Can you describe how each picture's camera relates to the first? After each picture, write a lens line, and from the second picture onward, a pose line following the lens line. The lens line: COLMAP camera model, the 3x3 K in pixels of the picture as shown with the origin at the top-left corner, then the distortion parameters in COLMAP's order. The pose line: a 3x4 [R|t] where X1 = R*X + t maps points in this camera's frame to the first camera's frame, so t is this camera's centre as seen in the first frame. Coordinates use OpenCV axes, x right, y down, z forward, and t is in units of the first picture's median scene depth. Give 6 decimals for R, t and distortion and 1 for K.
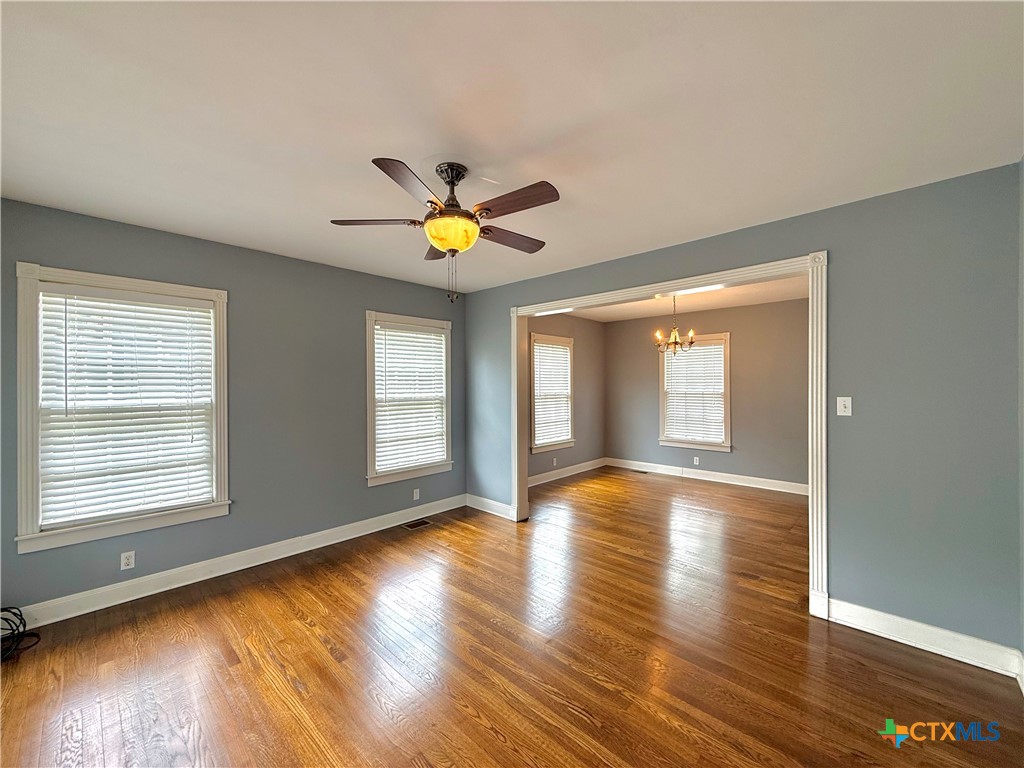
lens RADIAL K [[409.1, 0, 513.0], [0, 409.1, 385.9], [0, 0, 1]] dist [0.001074, 0.000197]
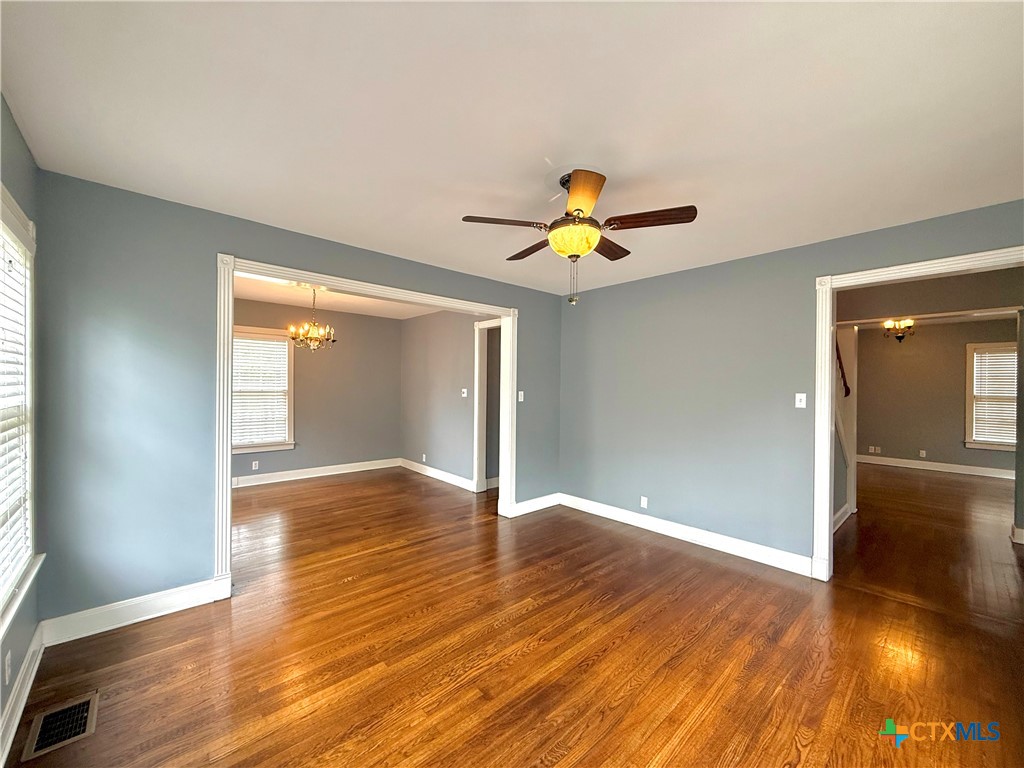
lens RADIAL K [[409.1, 0, 513.0], [0, 409.1, 385.9], [0, 0, 1]] dist [0.001074, 0.000197]
pose [[0.070268, 0.001678, 0.997527, -0.677677], [-0.007369, 0.999972, -0.001163, 0.006754], [-0.997501, -0.007269, 0.070279, 0.606299]]
